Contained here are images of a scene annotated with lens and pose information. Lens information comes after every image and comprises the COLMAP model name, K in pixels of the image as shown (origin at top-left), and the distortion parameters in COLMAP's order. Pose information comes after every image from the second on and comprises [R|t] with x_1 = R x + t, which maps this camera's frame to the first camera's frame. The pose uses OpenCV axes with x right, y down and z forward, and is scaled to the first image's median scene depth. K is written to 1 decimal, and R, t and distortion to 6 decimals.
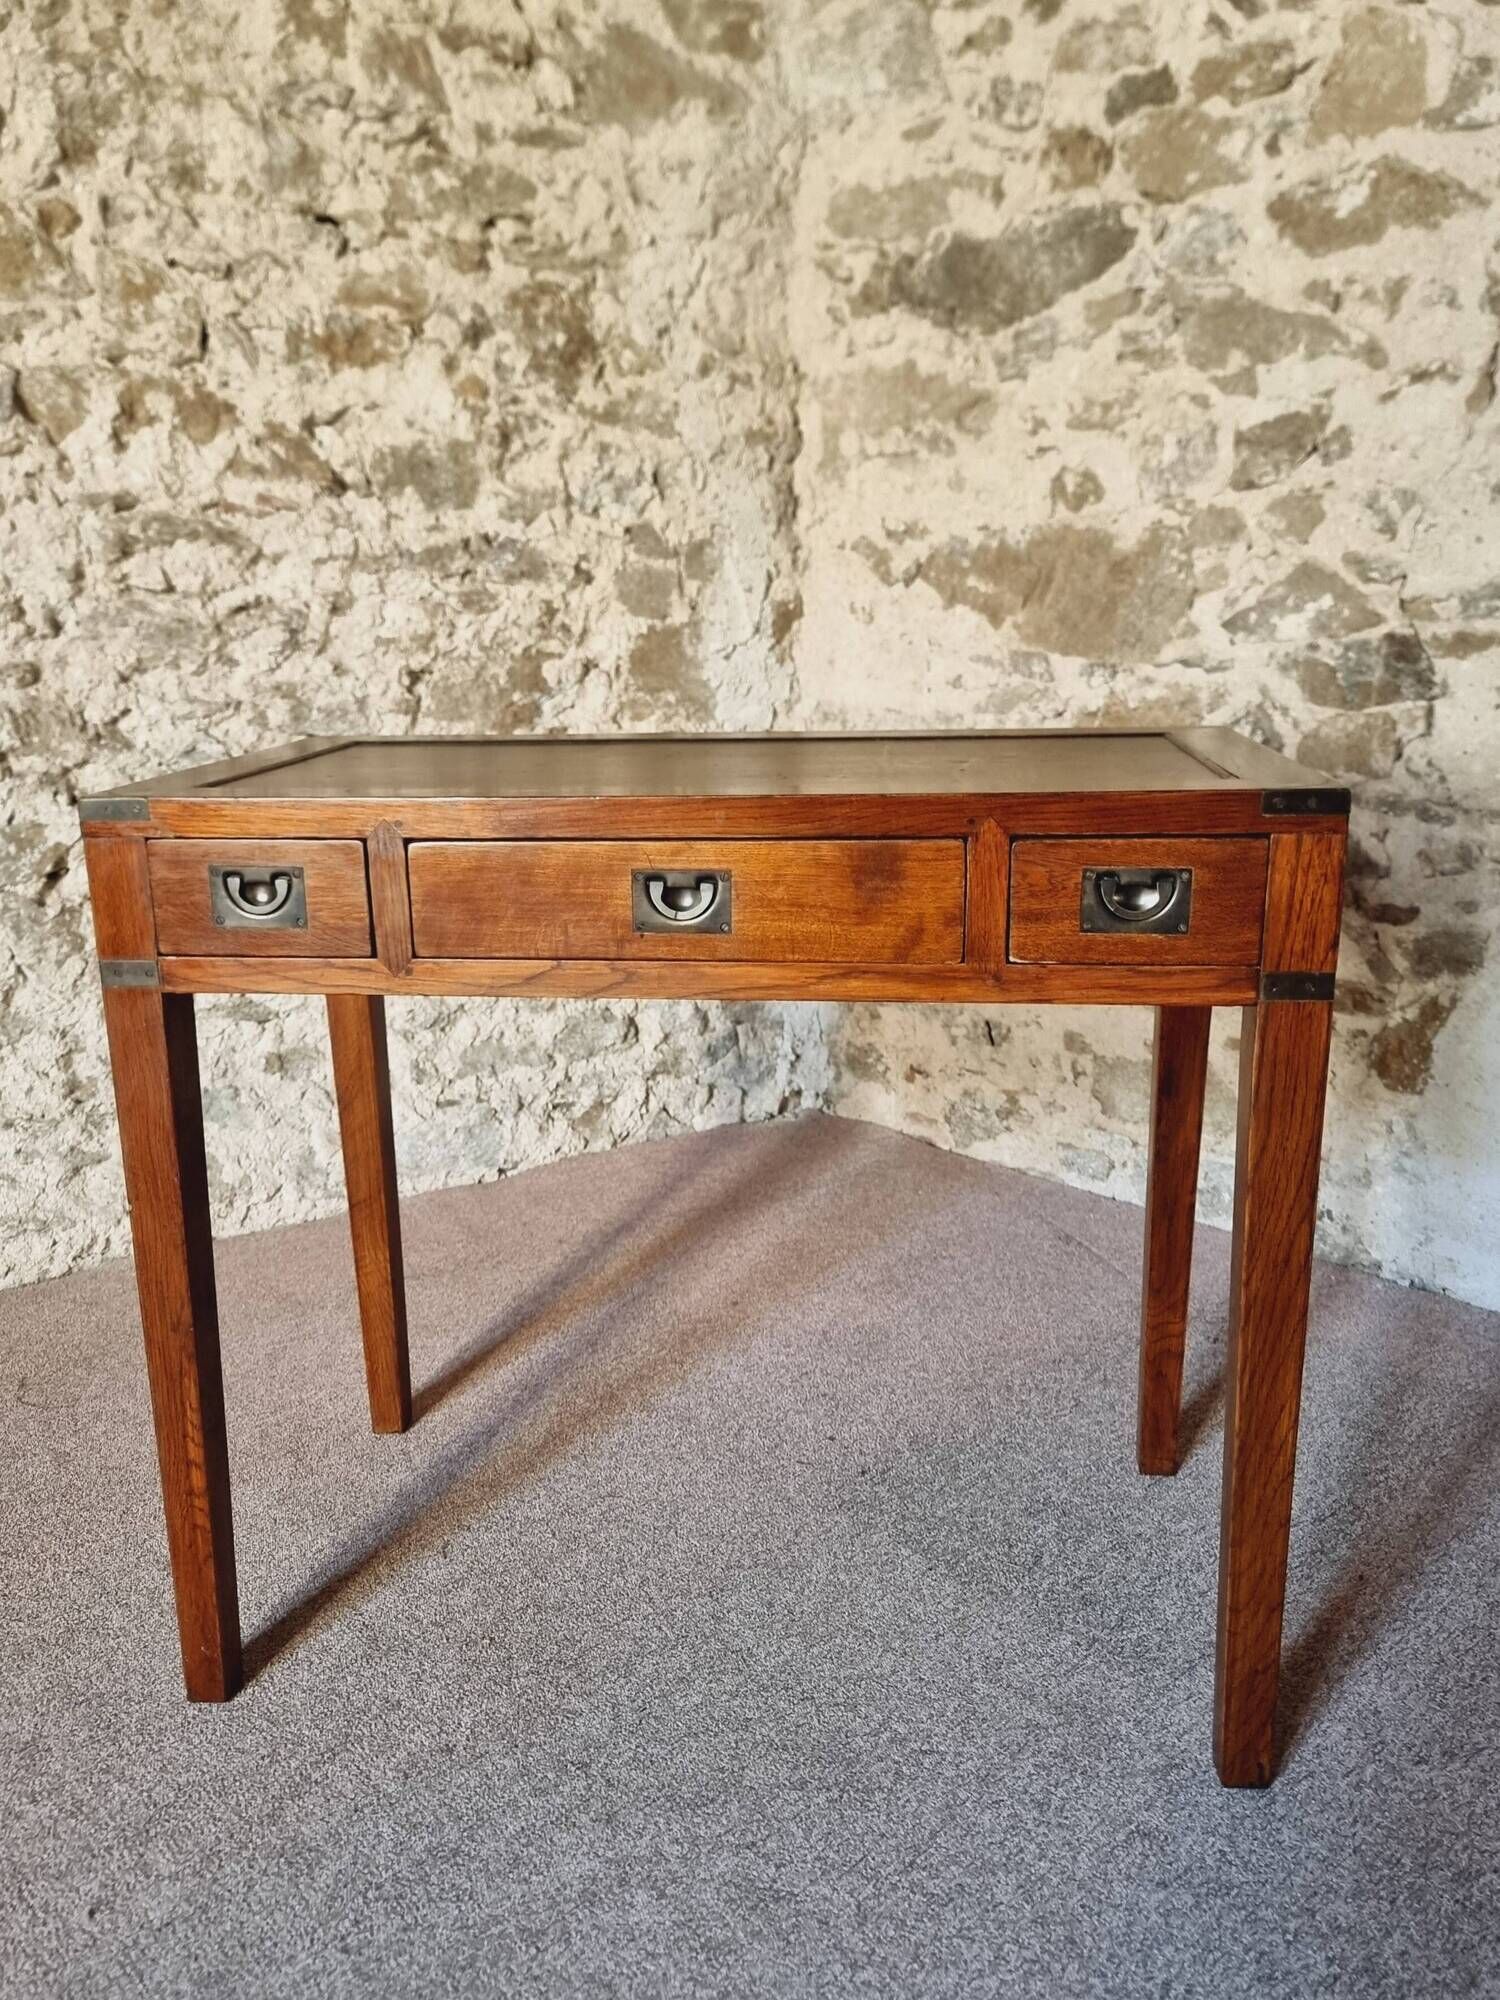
lens RADIAL K [[1593.1, 0, 690.7], [0, 1593.1, 1003.5], [0, 0, 1]] dist [0.060131, -0.070725]
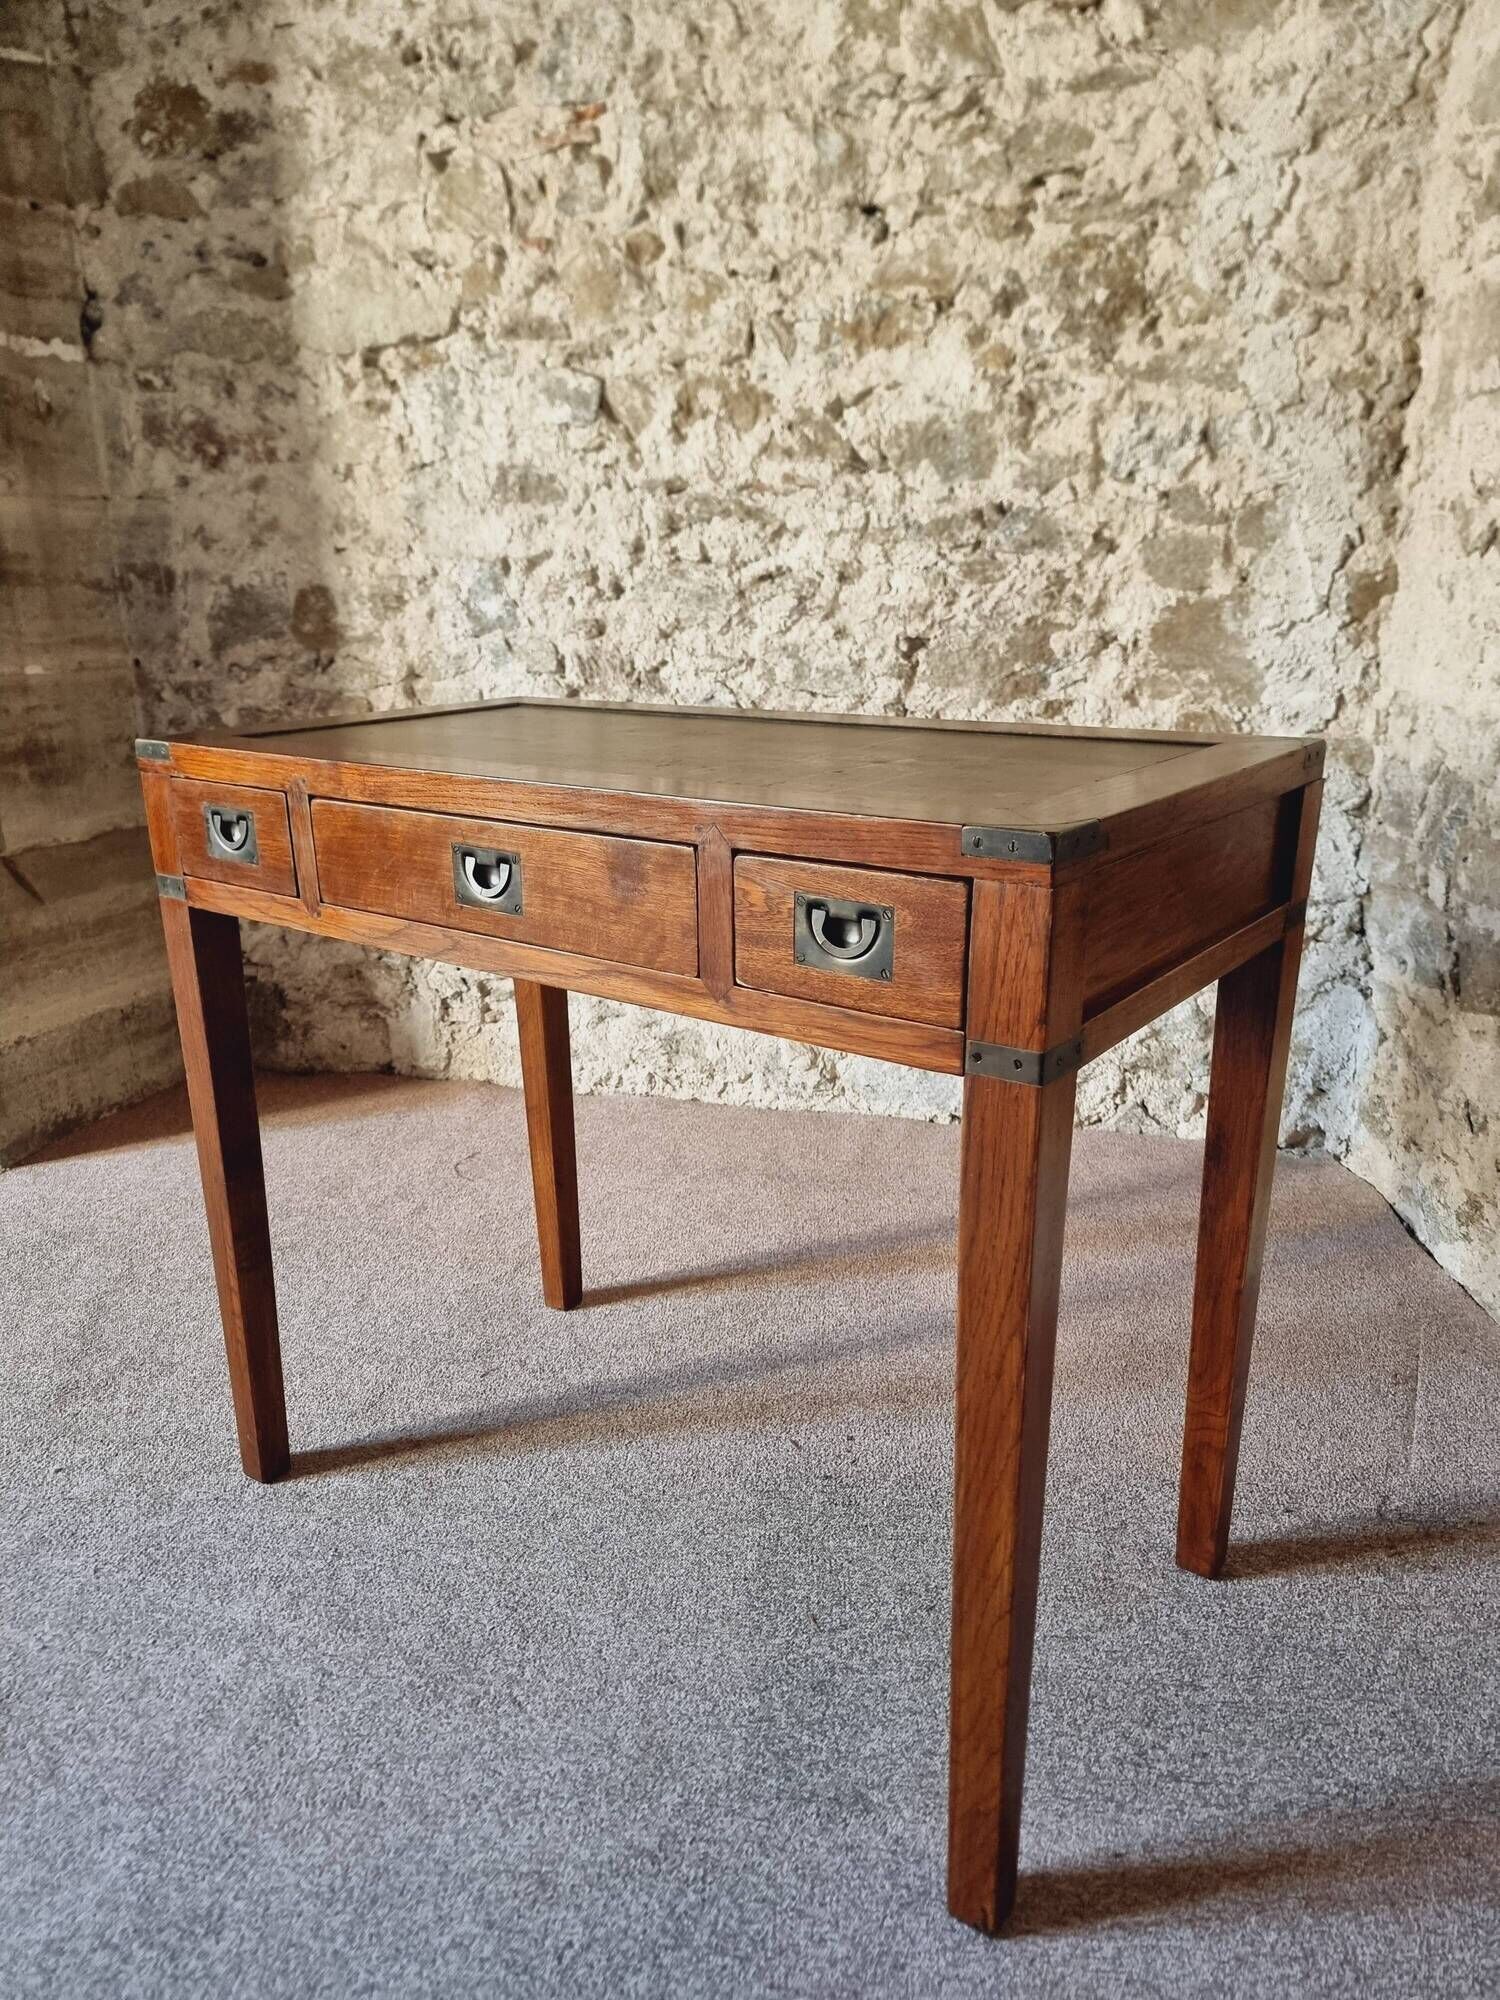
lens RADIAL K [[1407.5, 0, 717.4], [0, 1407.5, 1019.9], [0, 0, 1]] dist [0.055166, -0.054322]
pose [[0.705778, 0.227327, -0.670970, 0.449781], [-0.178893, 0.973612, 0.141690, -0.073148], [0.685474, 0.020031, 0.727821, 0.239726]]
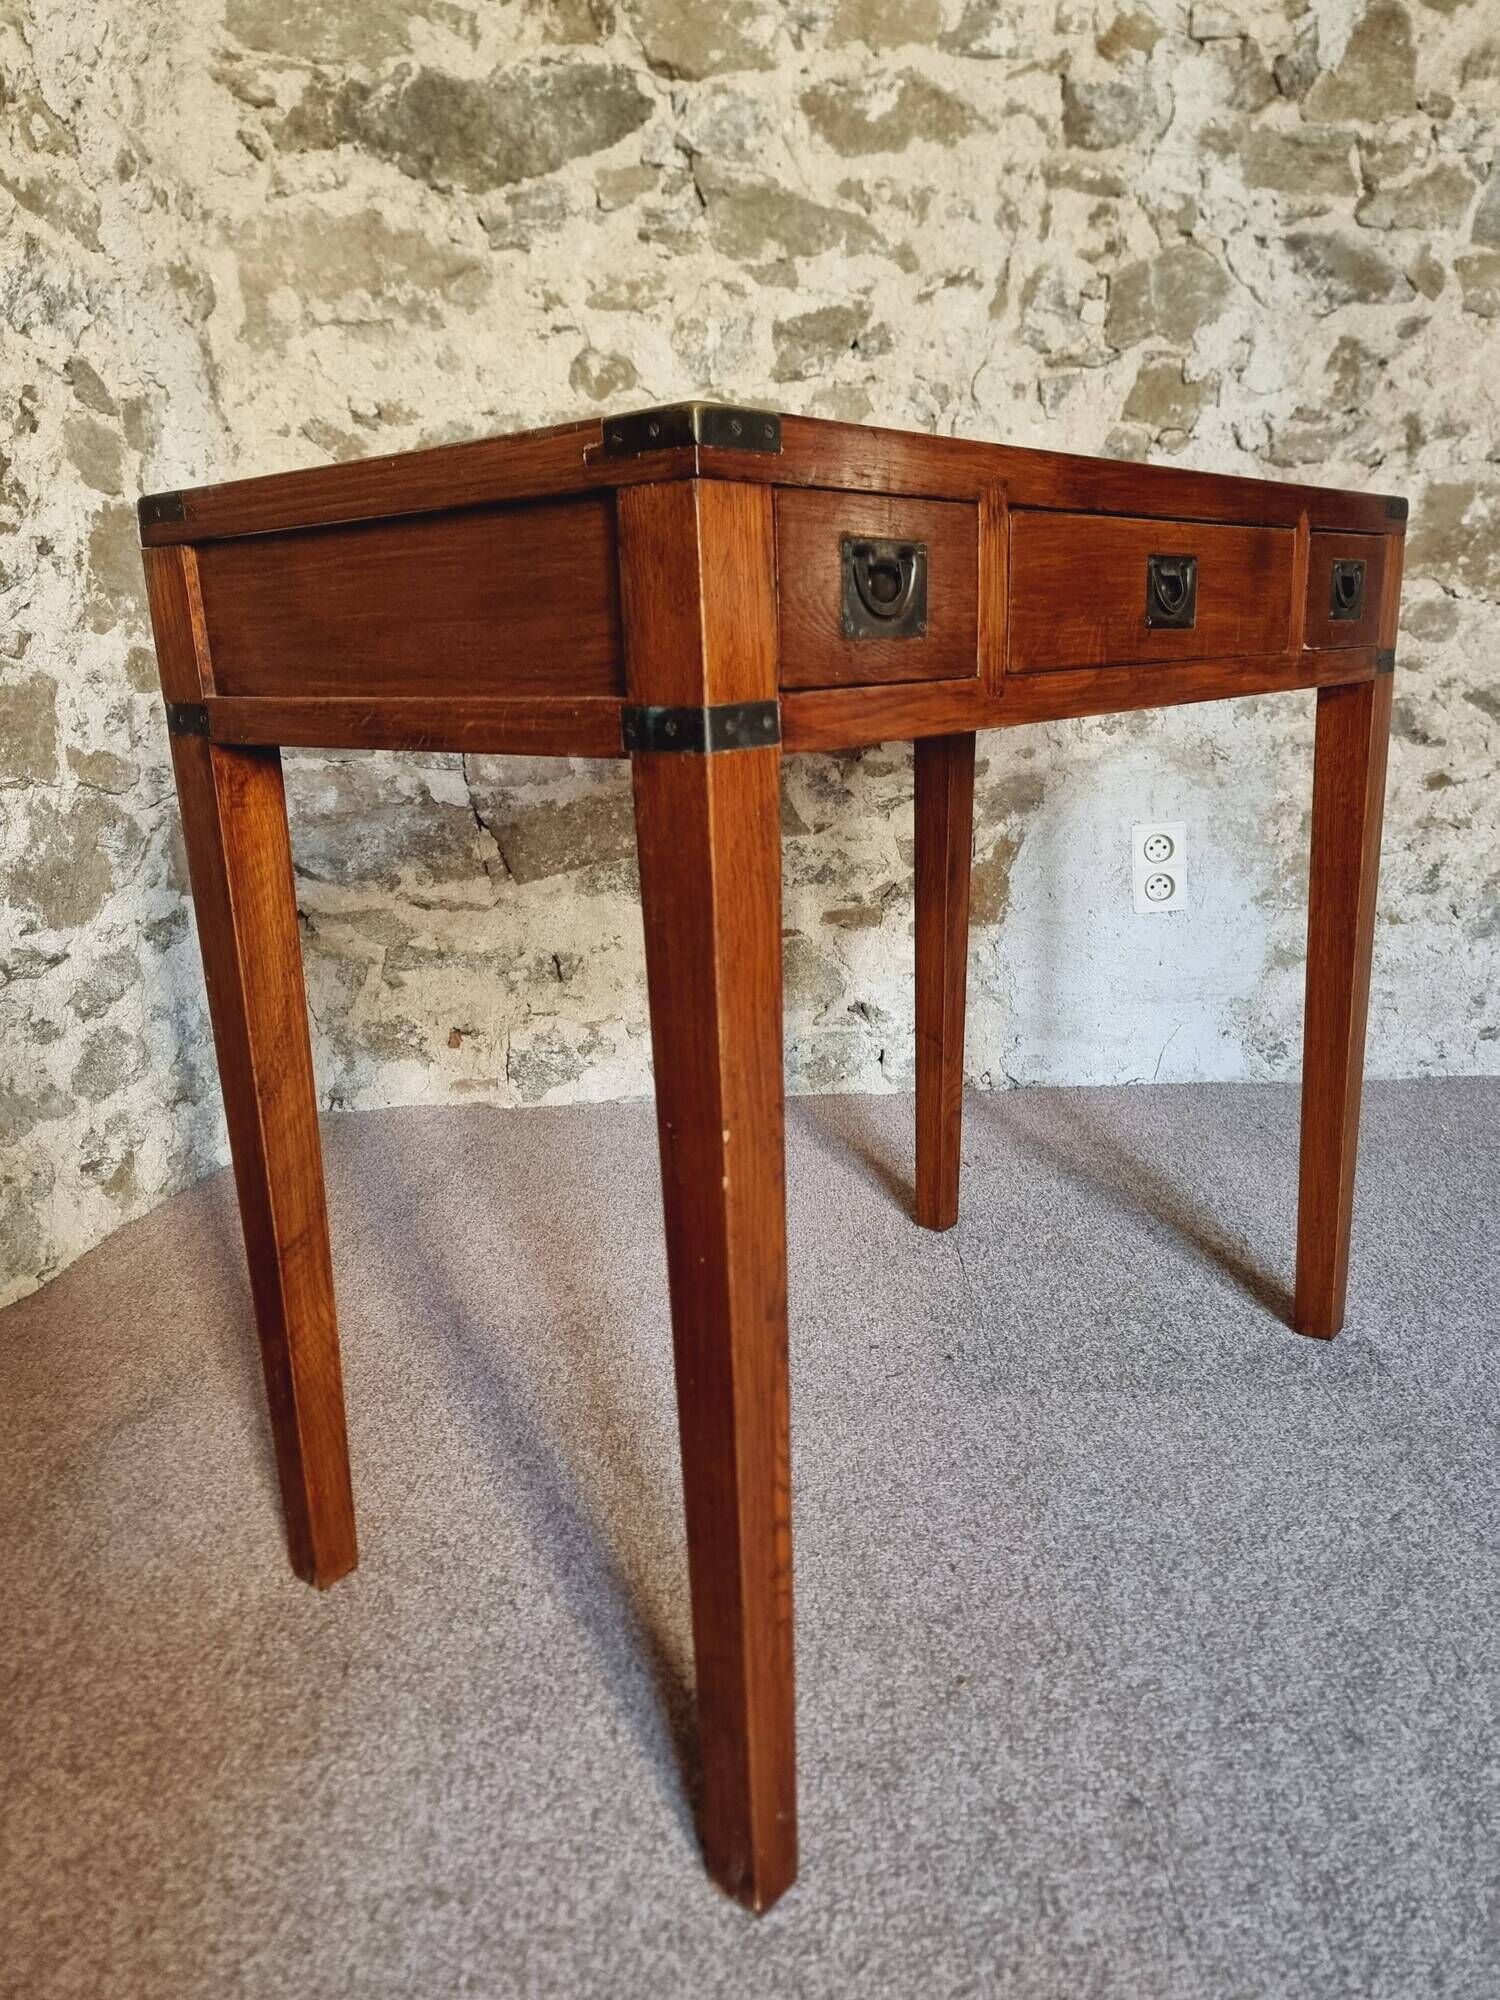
lens RADIAL K [[1452.6, 0, 751.1], [0, 1452.6, 1028.8], [0, 0, 1]] dist [0.050928, -0.048544]
pose [[0.673095, -0.186574, 0.715635, -0.407643], [0.203255, 0.977061, 0.063558, 0.025641], [-0.711077, 0.102676, 0.695577, 0.372948]]
